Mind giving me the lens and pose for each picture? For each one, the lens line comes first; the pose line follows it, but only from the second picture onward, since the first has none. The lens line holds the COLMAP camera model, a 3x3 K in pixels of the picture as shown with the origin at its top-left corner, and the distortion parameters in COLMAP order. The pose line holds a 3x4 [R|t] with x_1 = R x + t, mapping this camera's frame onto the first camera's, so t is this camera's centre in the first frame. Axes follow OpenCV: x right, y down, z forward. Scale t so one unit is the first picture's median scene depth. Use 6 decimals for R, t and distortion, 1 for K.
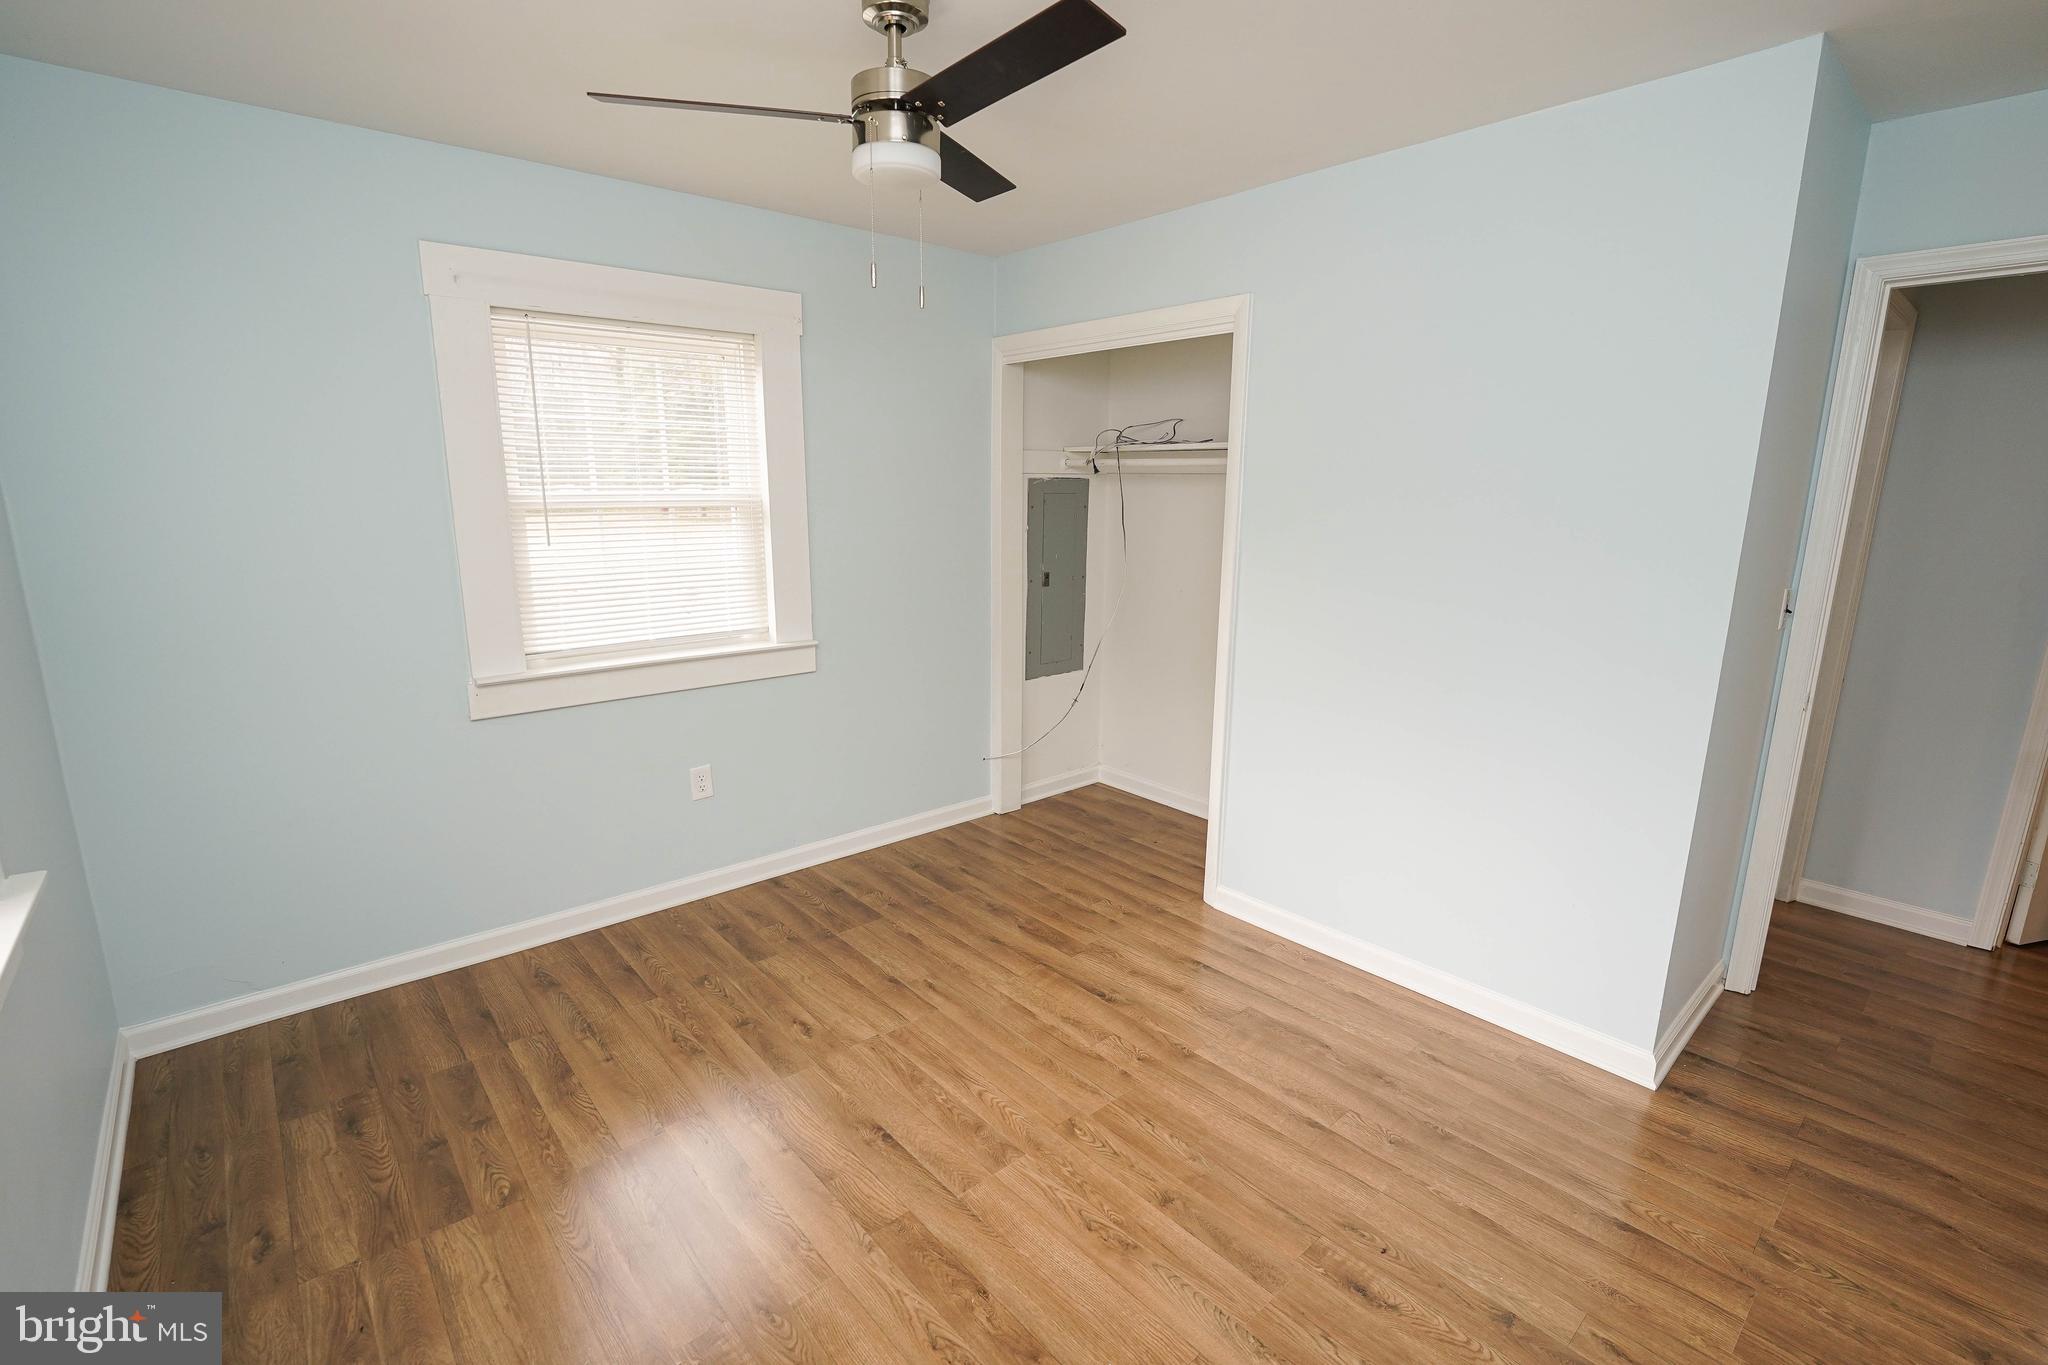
lens RADIAL K [[926.2, 0, 1023.6], [0, 926.2, 660.5], [0, 0, 1]] dist [-0.013545, -0.000218]
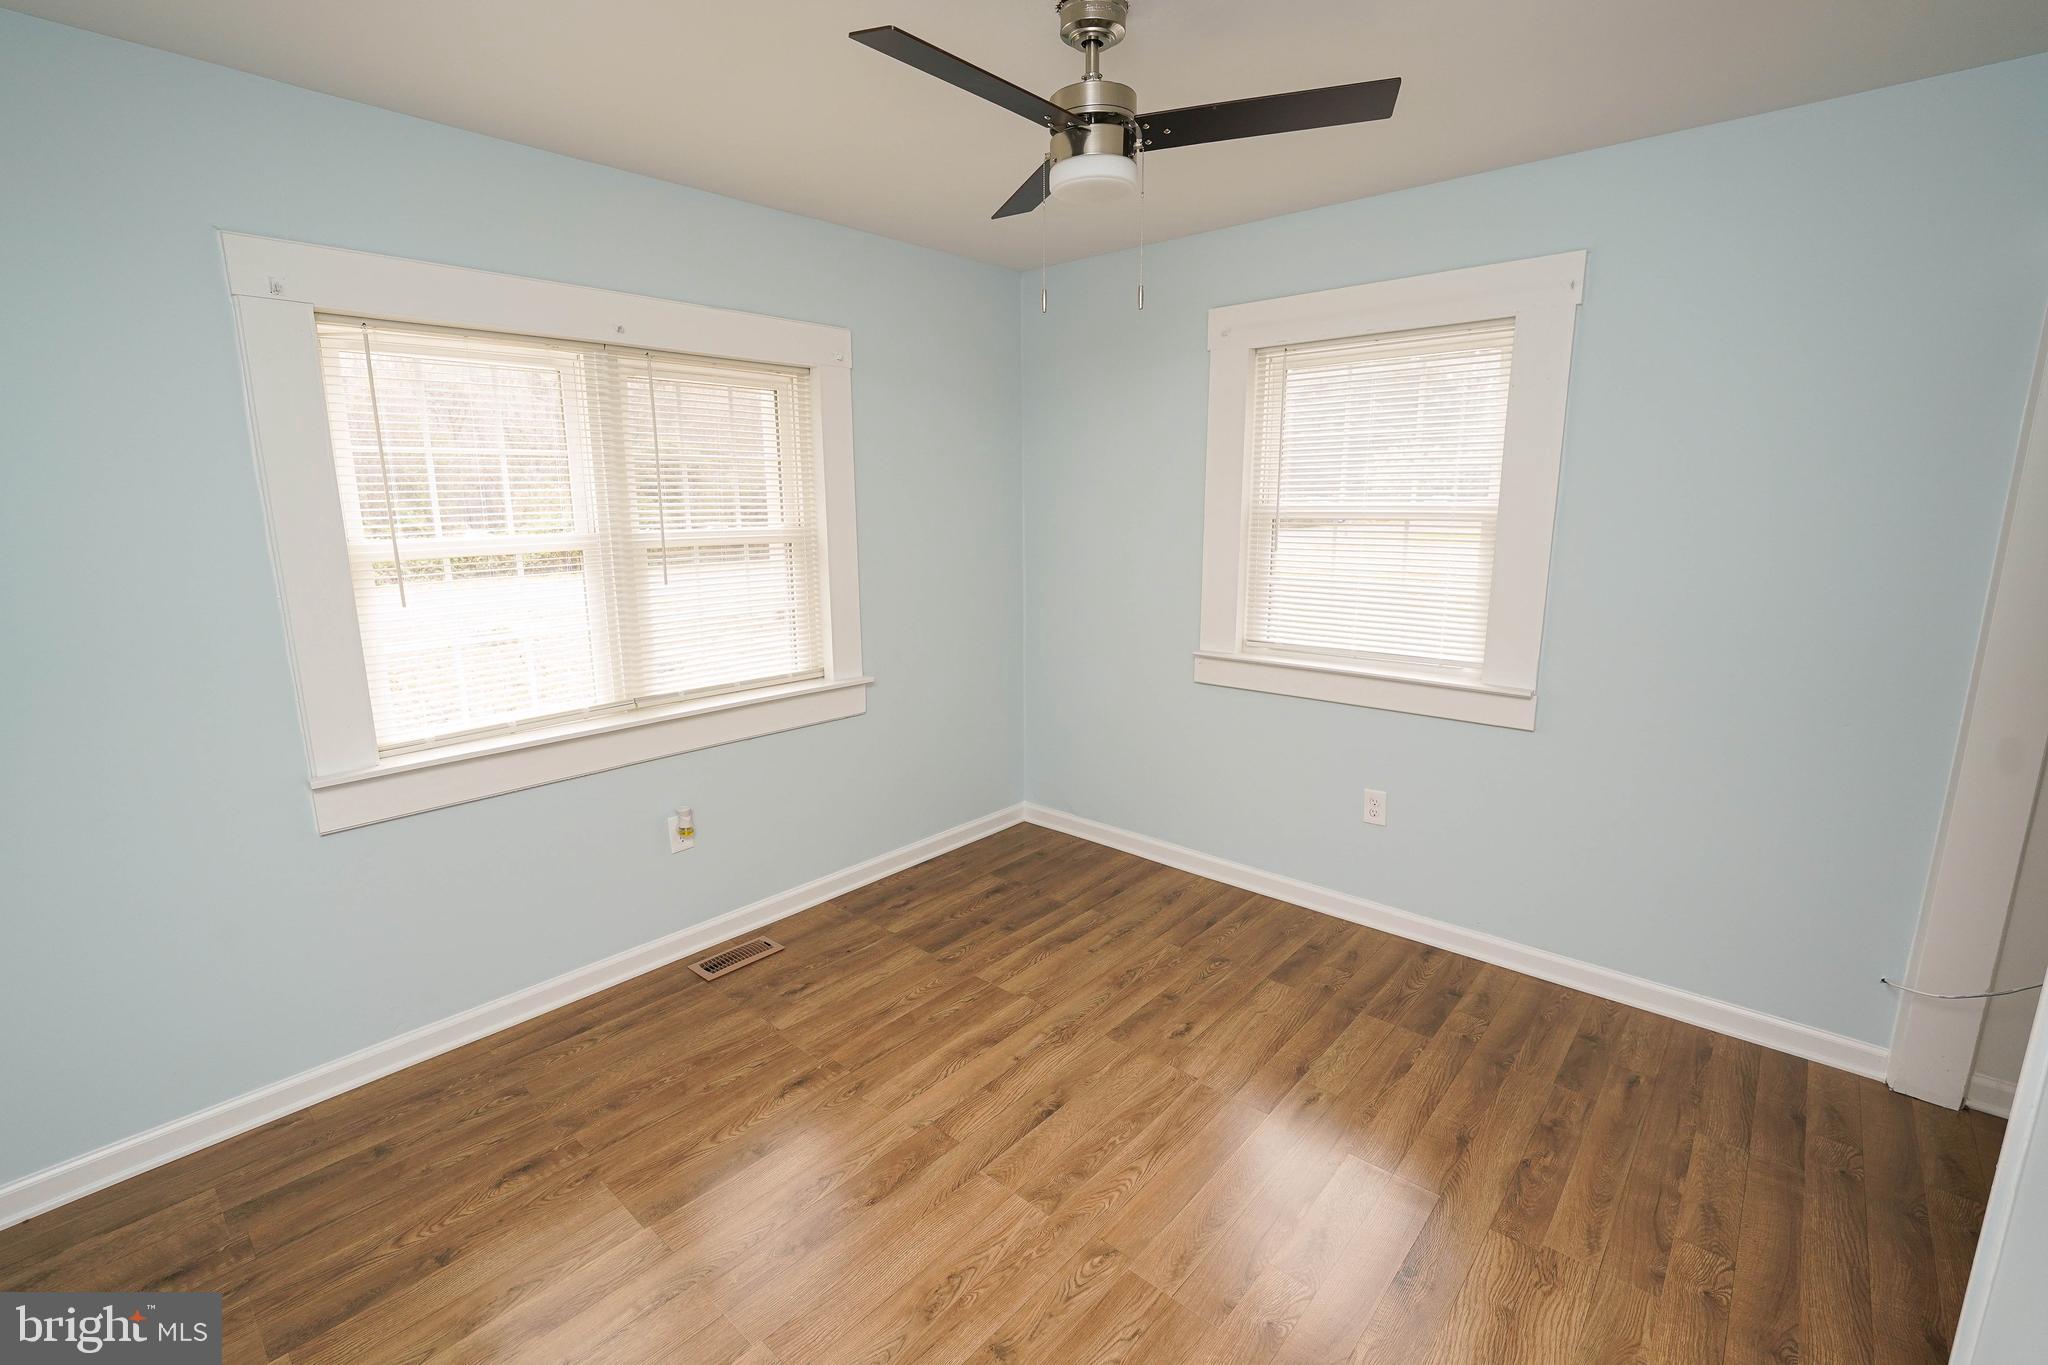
lens RADIAL K [[909.2, 0, 996.1], [0, 909.2, 657.2], [0, 0, 1]] dist [-0.014742, -0.000234]
pose [[0.109807, 0.164132, -0.980308, 0.736859], [-0.177829, 0.973603, 0.143091, -0.122574], [0.977916, 0.158614, 0.136096, 0.681404]]
